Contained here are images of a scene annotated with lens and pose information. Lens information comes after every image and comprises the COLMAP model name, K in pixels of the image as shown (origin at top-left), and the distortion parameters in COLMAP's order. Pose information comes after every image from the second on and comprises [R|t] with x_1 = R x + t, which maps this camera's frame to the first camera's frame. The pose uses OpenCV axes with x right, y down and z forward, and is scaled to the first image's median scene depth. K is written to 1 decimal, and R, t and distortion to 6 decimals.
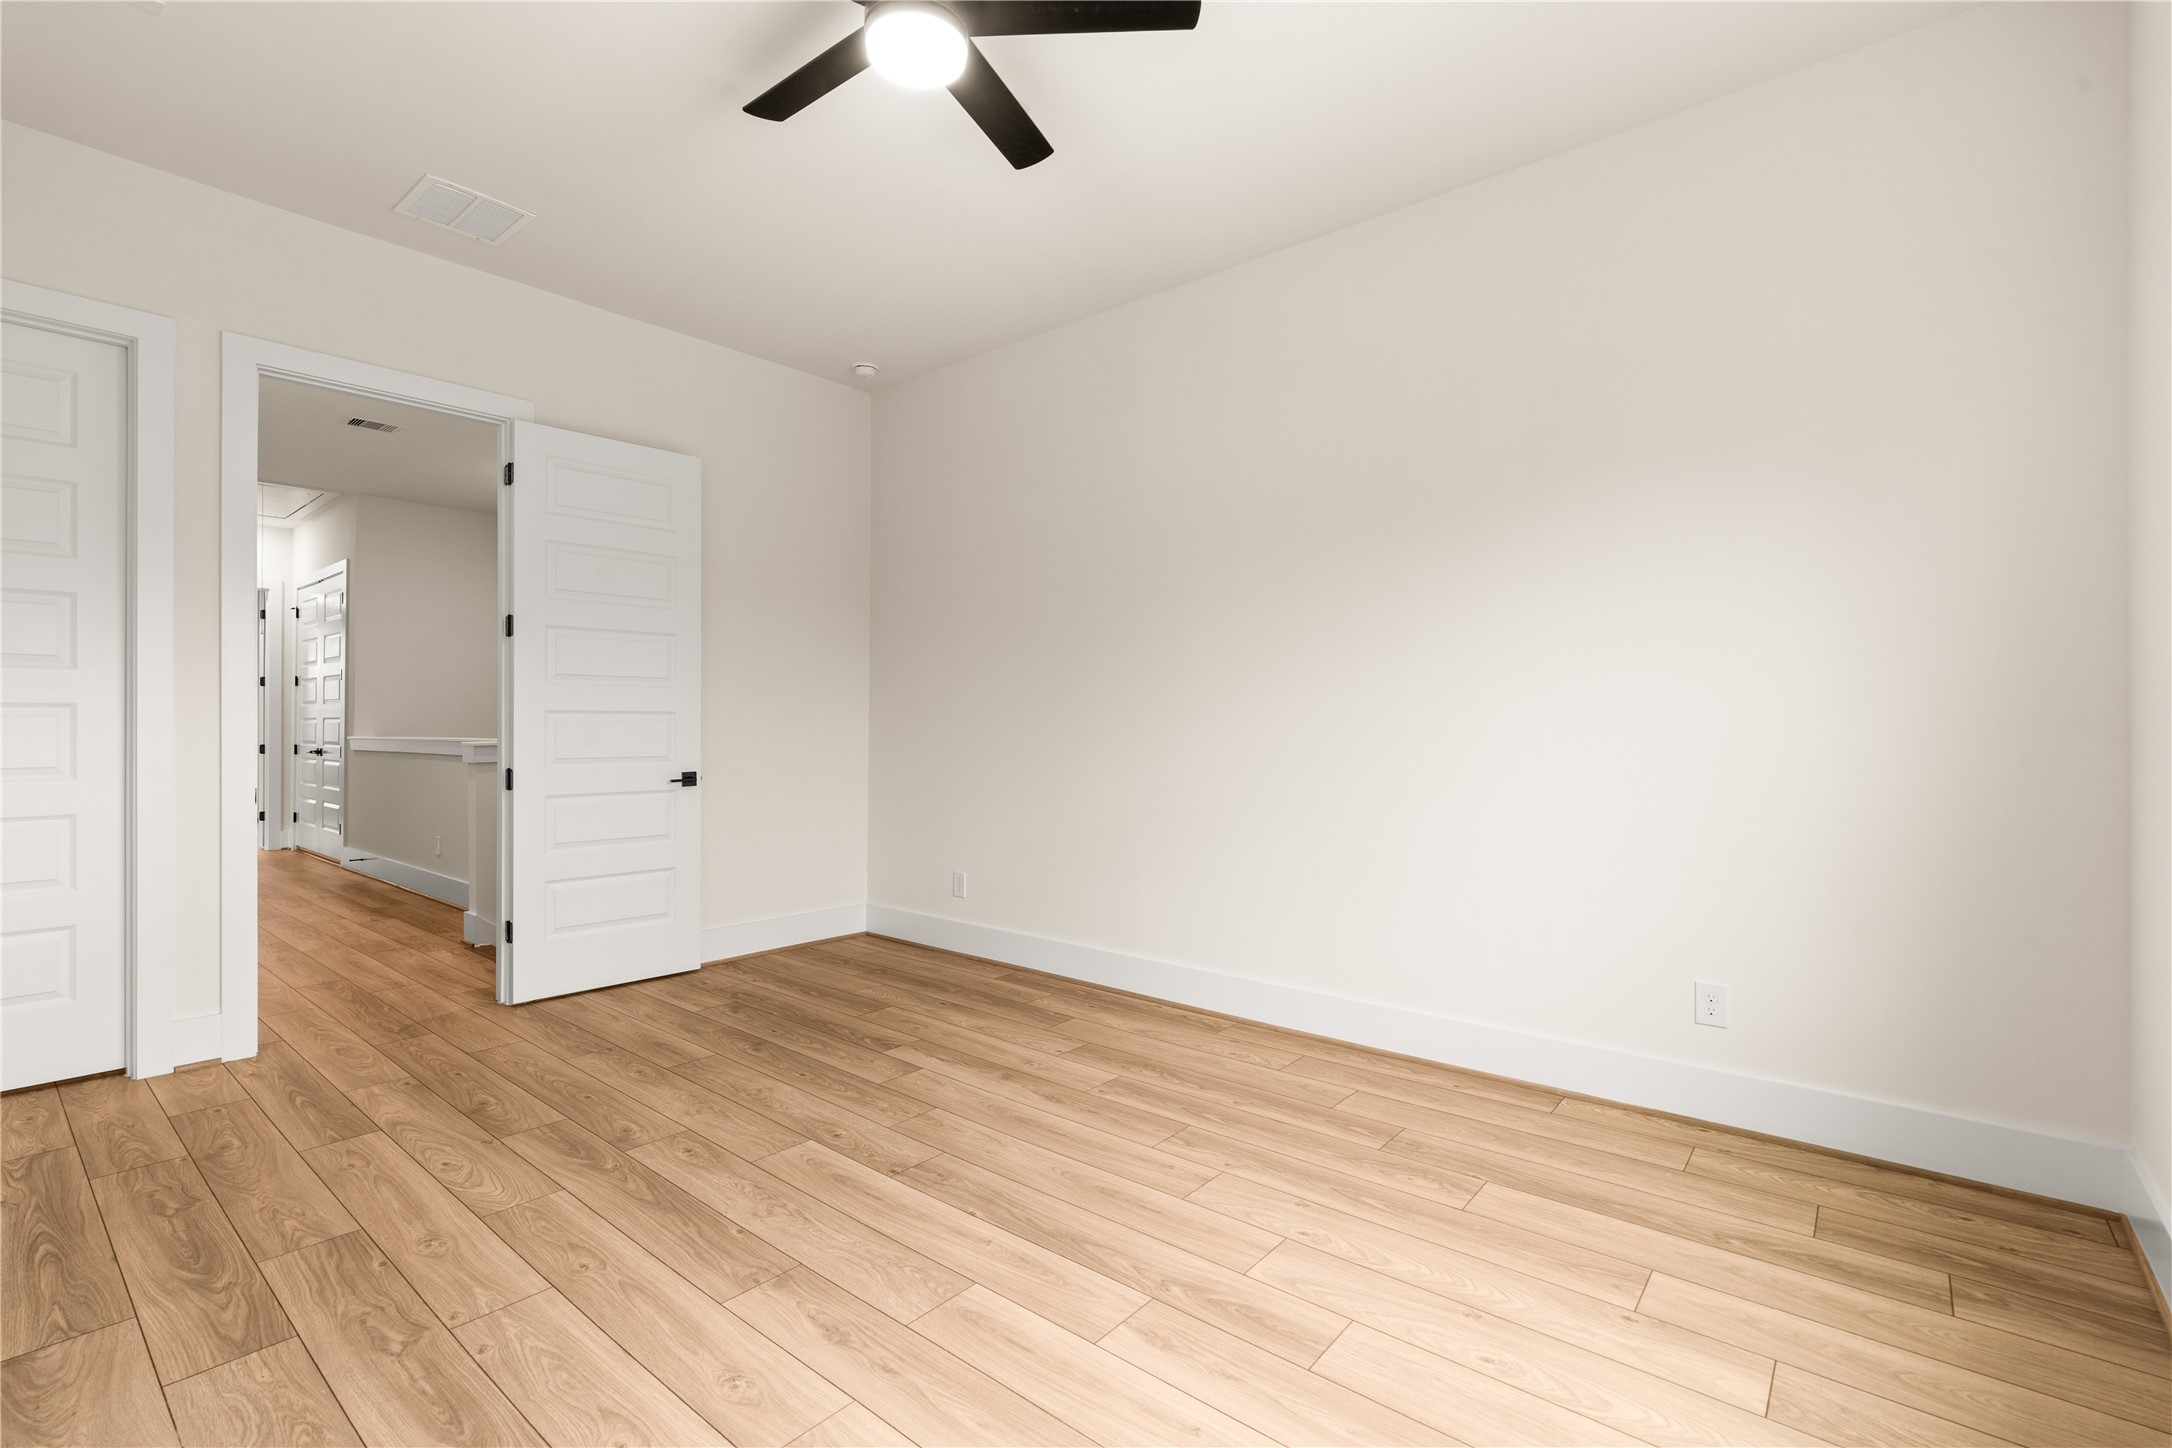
lens RADIAL K [[977.5, 0, 1076.4], [0, 977.5, 724.5], [0, 0, 1]] dist [-0.008625, 0.003420]
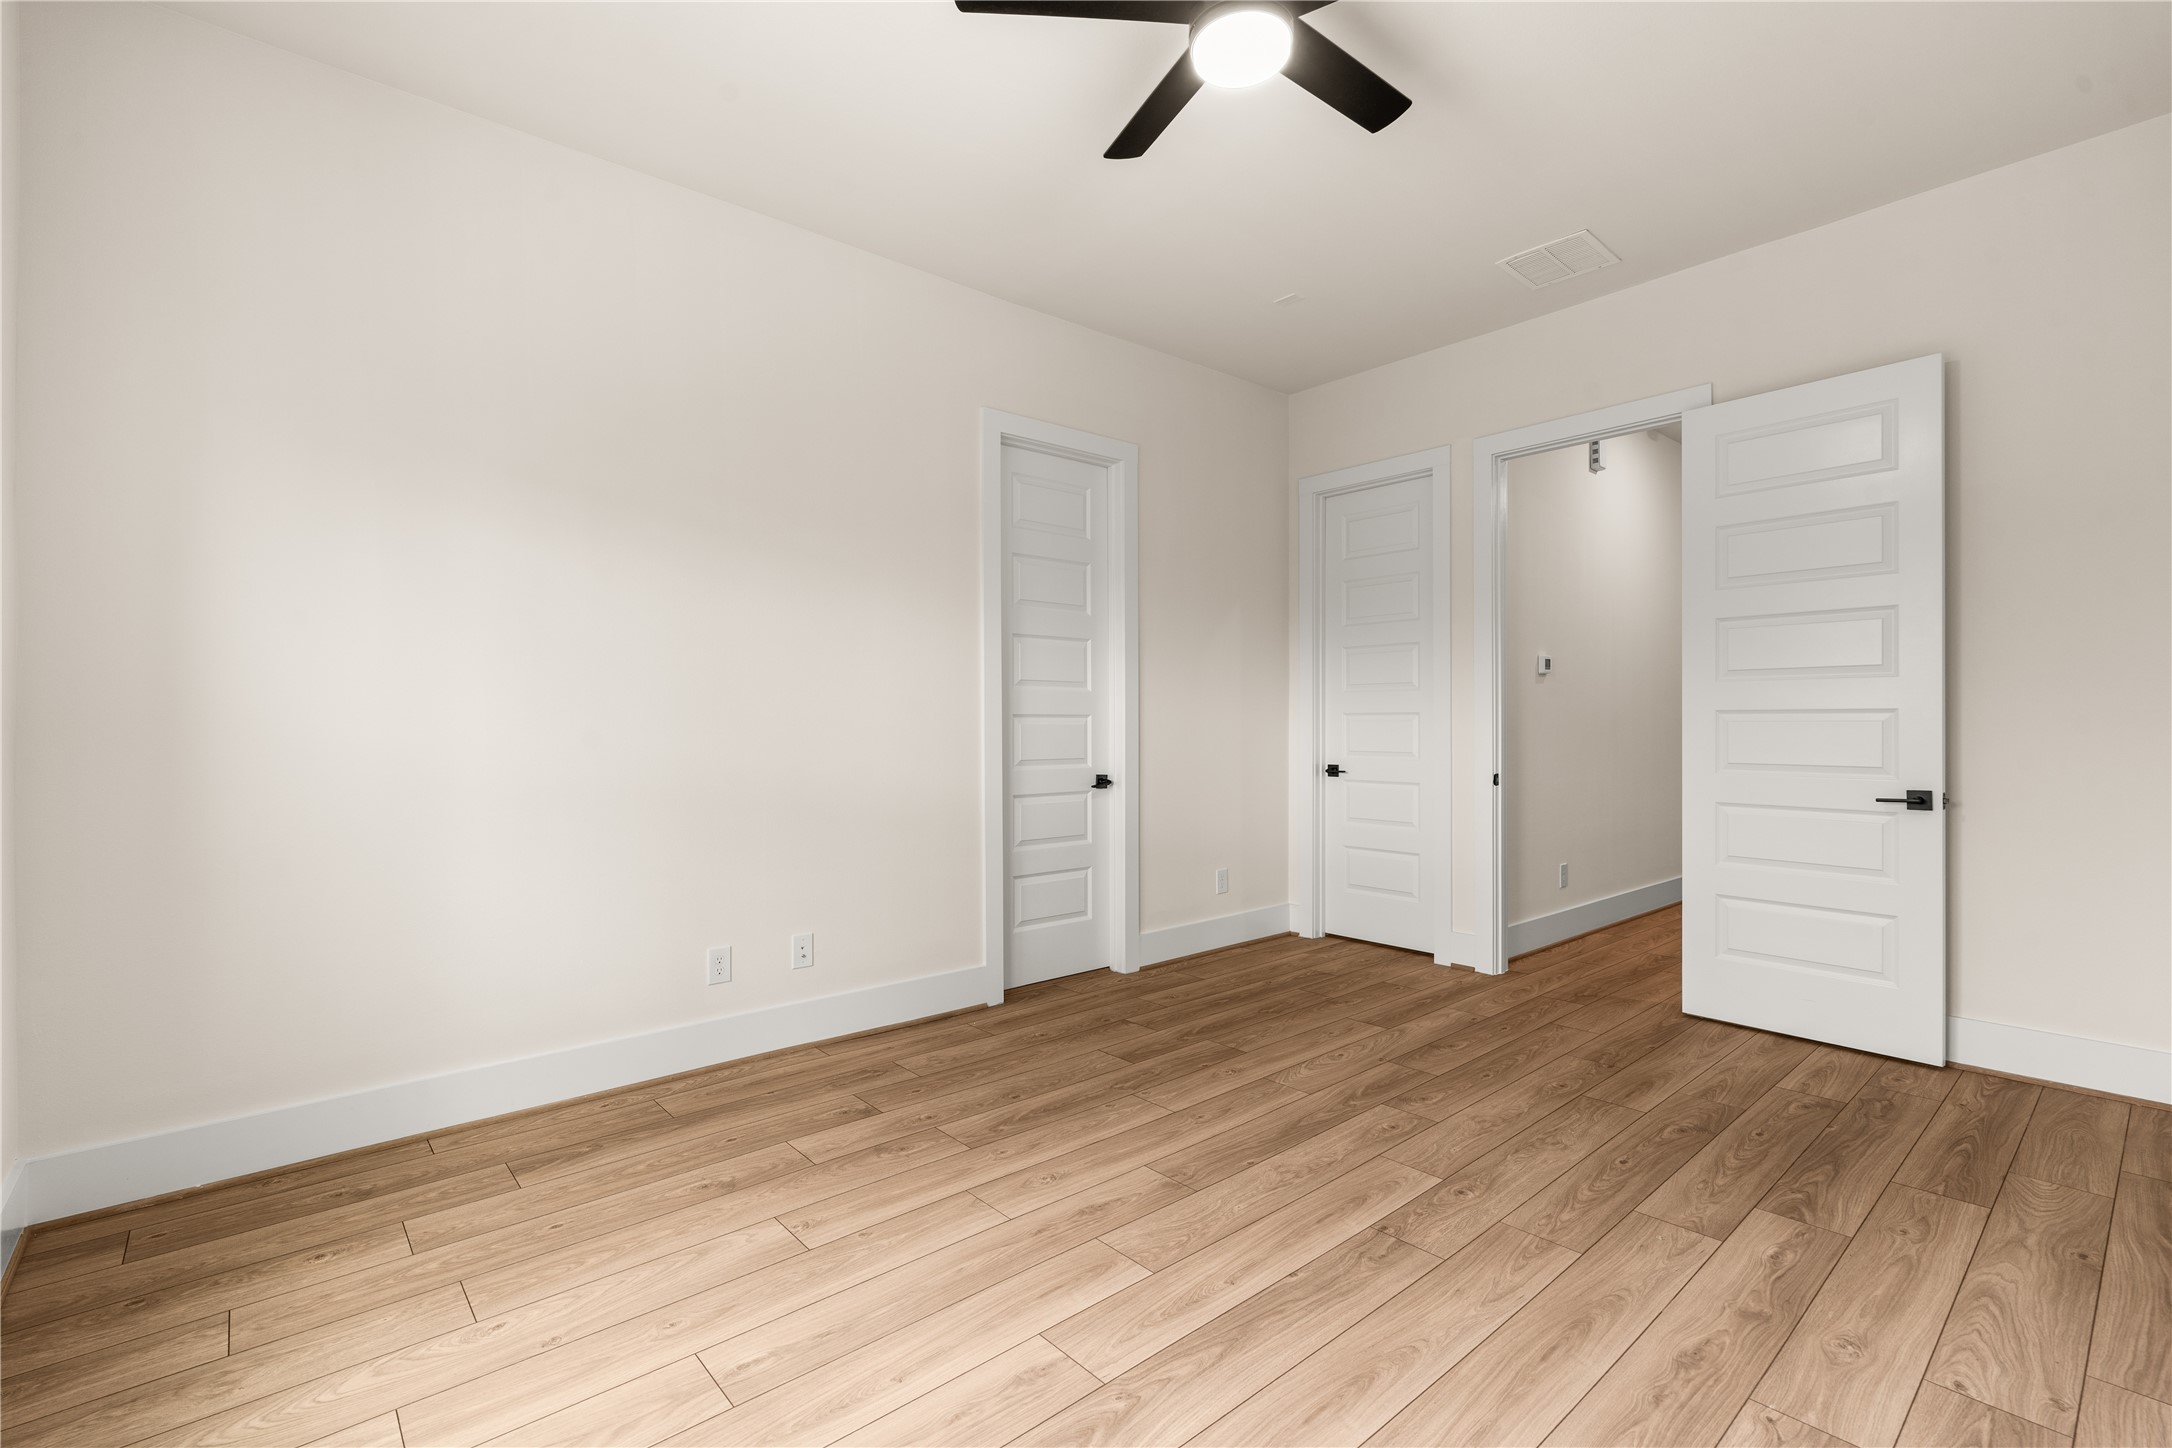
lens RADIAL K [[977.5, 0, 1088.8], [0, 977.5, 723.7], [0, 0, 1]] dist [-0.008625, 0.003420]
pose [[-0.157289, -0.000489, -0.987552, 0.679598], [0.002052, 0.999998, -0.000822, -0.003175], [0.987550, -0.002155, -0.157288, 0.807073]]
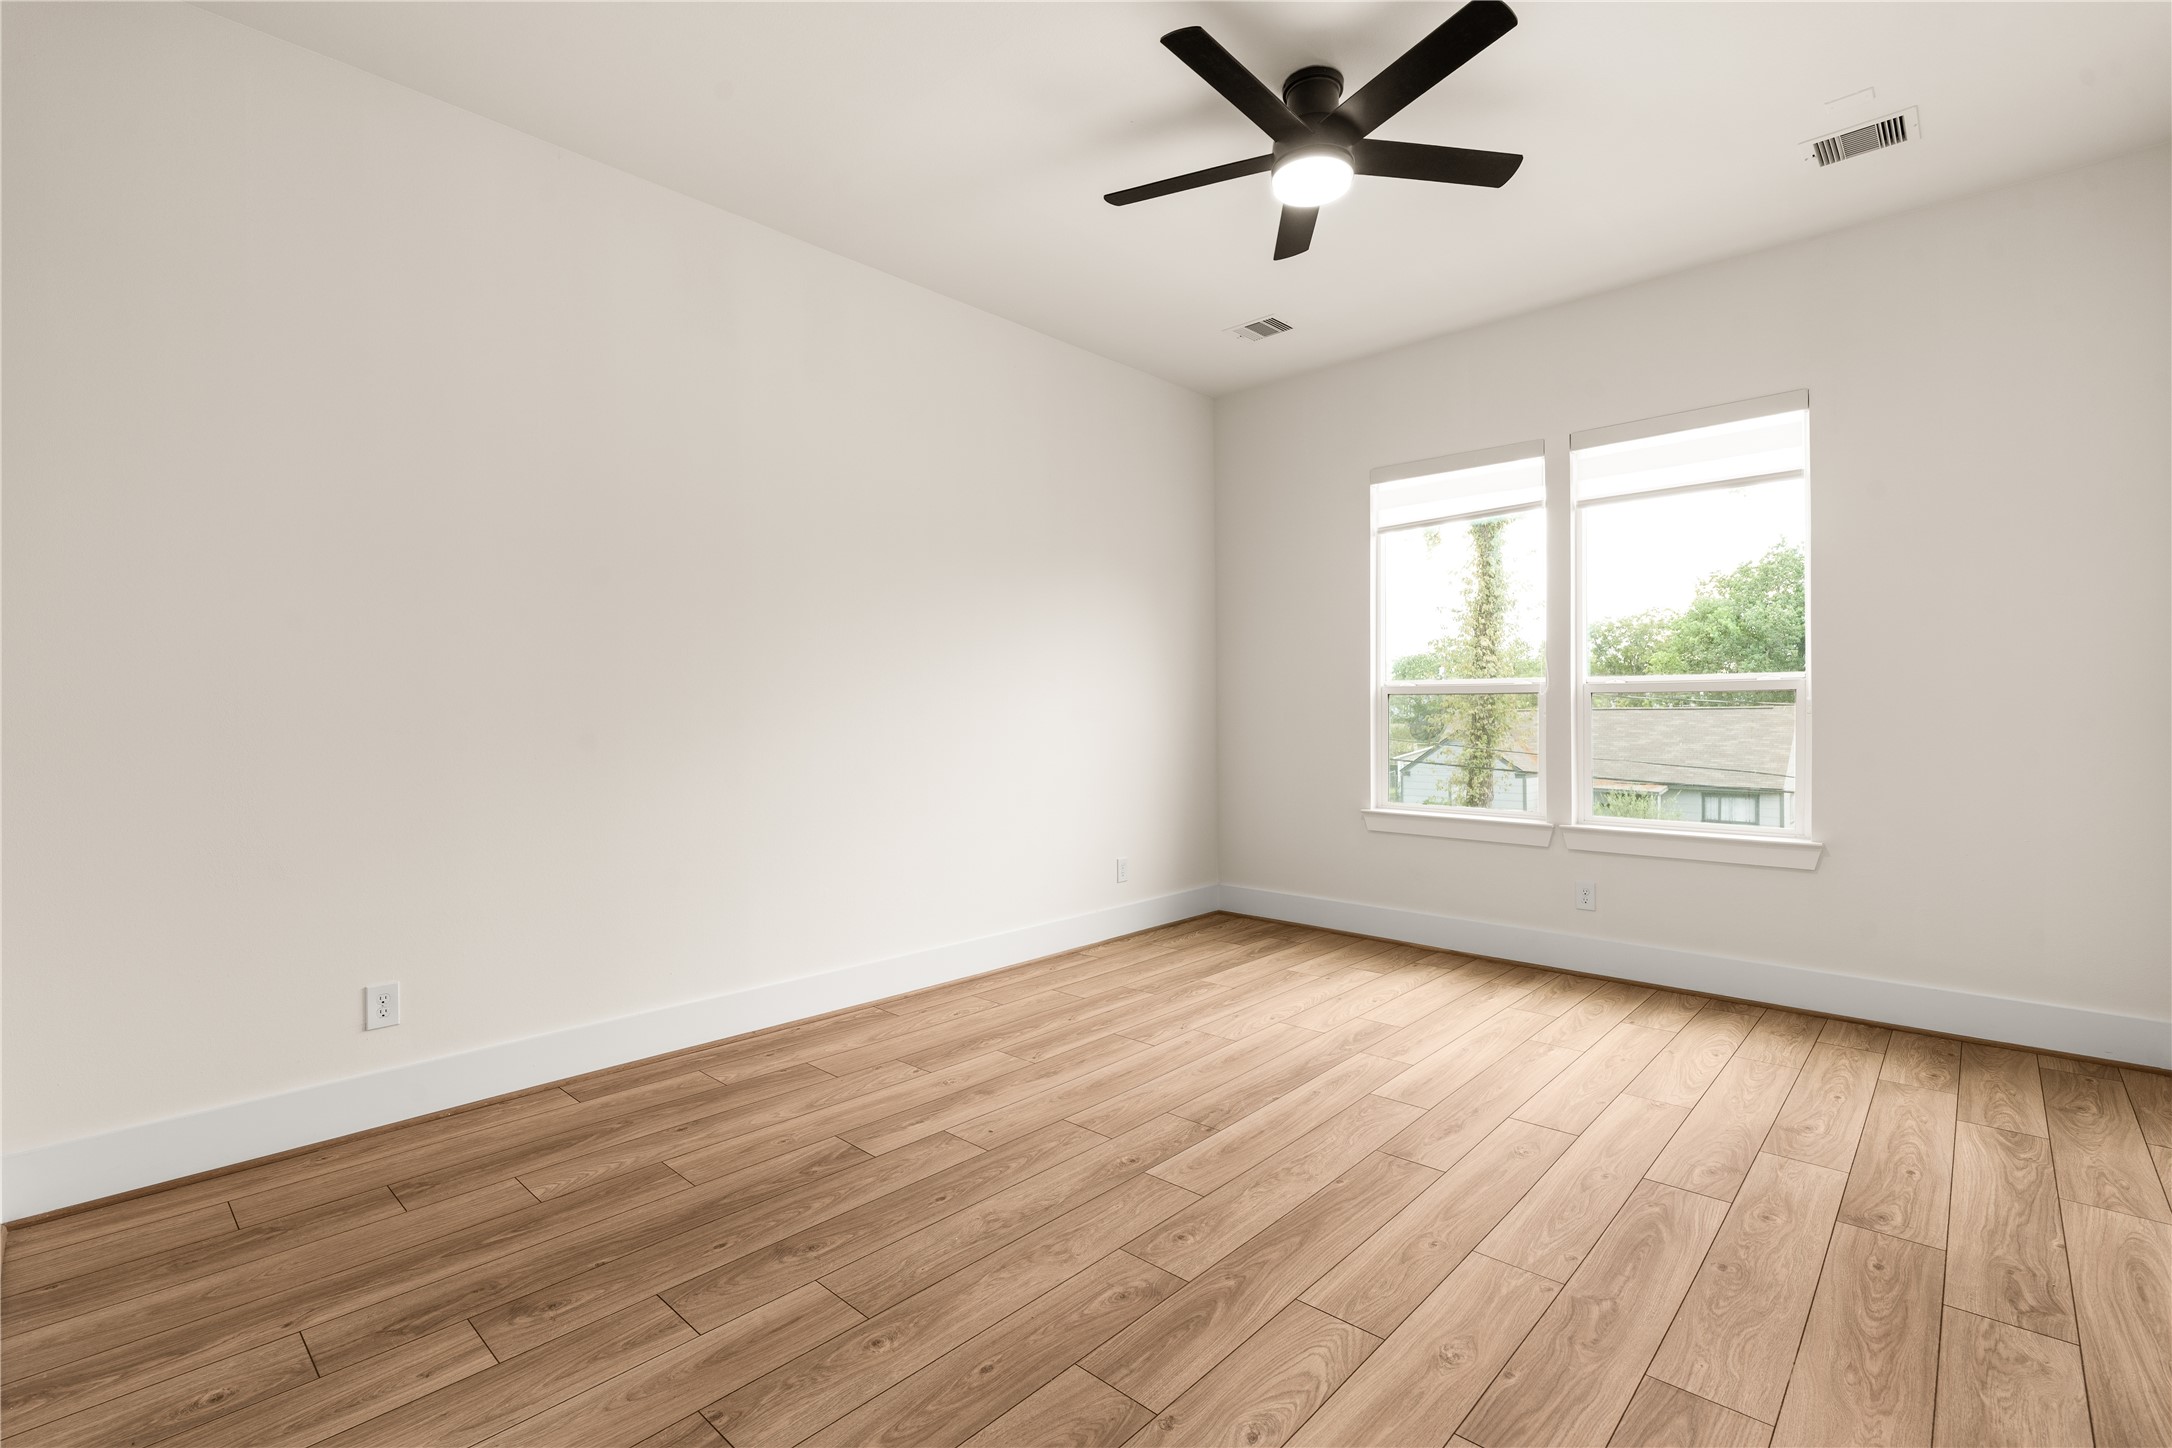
lens RADIAL K [[977.5, 0, 1101.4], [0, 977.5, 718.1], [0, 0, 1]] dist [-0.008625, 0.003420]
pose [[0.037275, -0.008507, 0.999269, -1.169112], [0.006372, 0.999945, 0.008275, -0.006795], [-0.999285, 0.006059, 0.037327, 0.992781]]
